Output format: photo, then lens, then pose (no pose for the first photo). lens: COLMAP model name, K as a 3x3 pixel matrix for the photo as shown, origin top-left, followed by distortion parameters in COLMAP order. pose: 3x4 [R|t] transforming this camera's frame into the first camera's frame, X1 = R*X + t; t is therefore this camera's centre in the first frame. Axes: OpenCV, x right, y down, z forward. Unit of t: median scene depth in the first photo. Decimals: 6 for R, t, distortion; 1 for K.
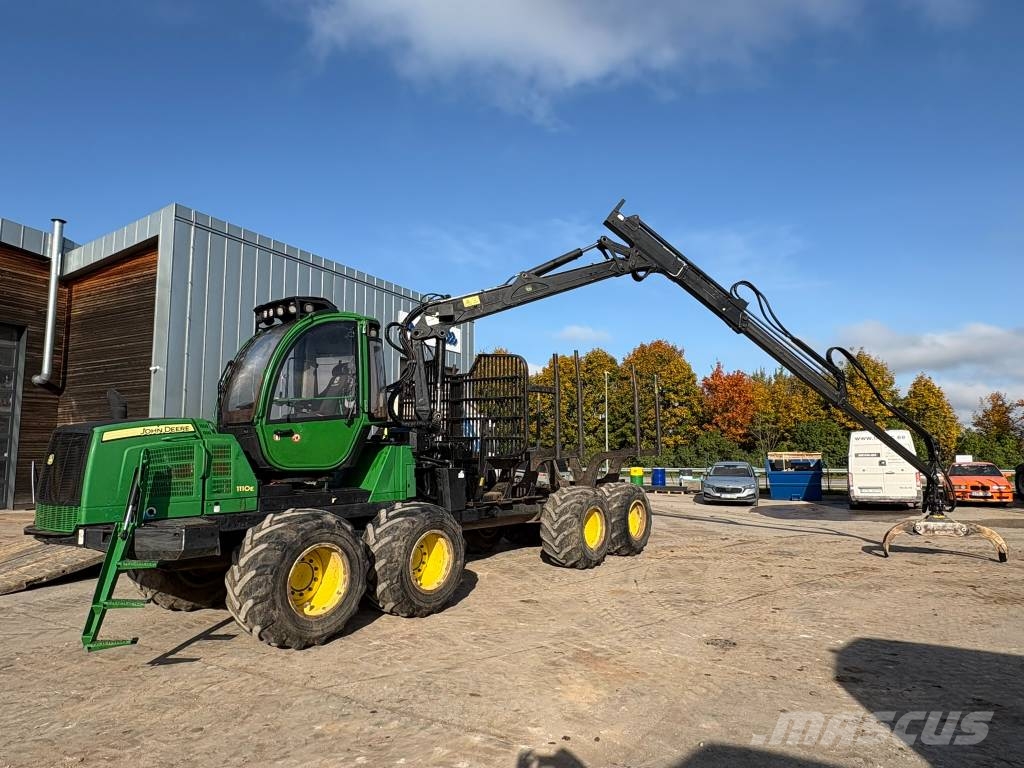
lens RADIAL K [[603.9, 0, 512.0], [0, 603.9, 384.0], [0, 0, 1]] dist [0.014213, -0.000378]
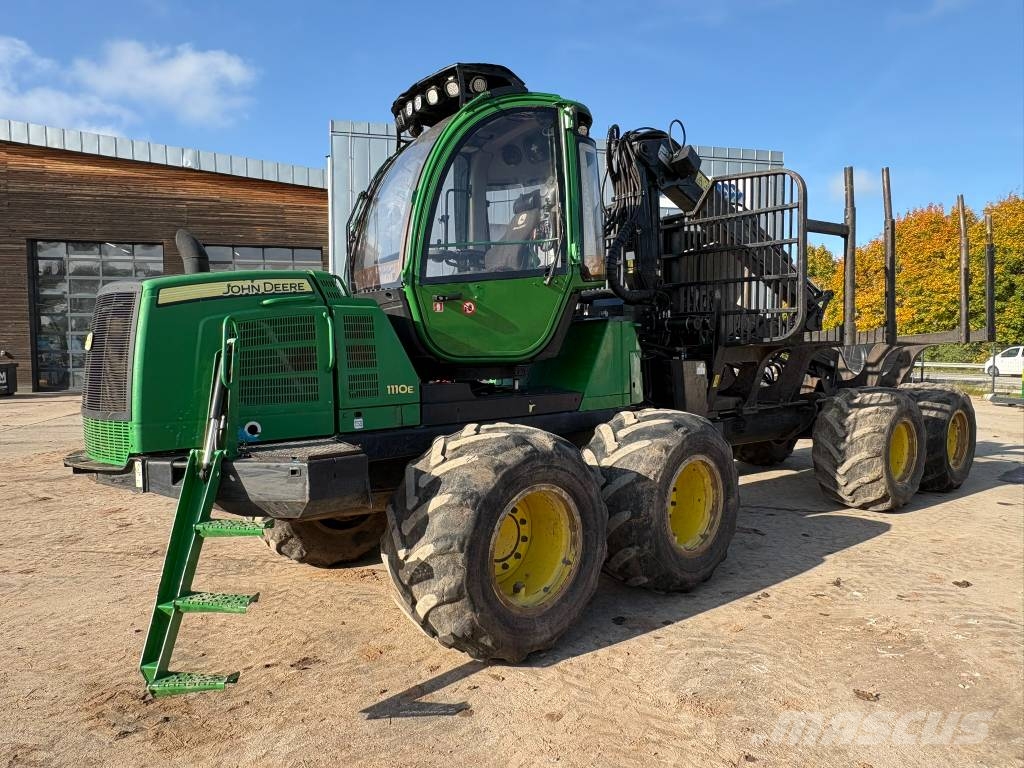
lens RADIAL K [[677.1, 0, 512.0], [0, 677.1, 384.0], [0, 0, 1]] dist [0.046717, 0.003321]
pose [[0.974380, 0.004865, -0.224857, -0.160061], [0.032611, 0.986145, 0.162651, 0.054088], [0.222533, -0.165816, 0.960721, 0.335606]]
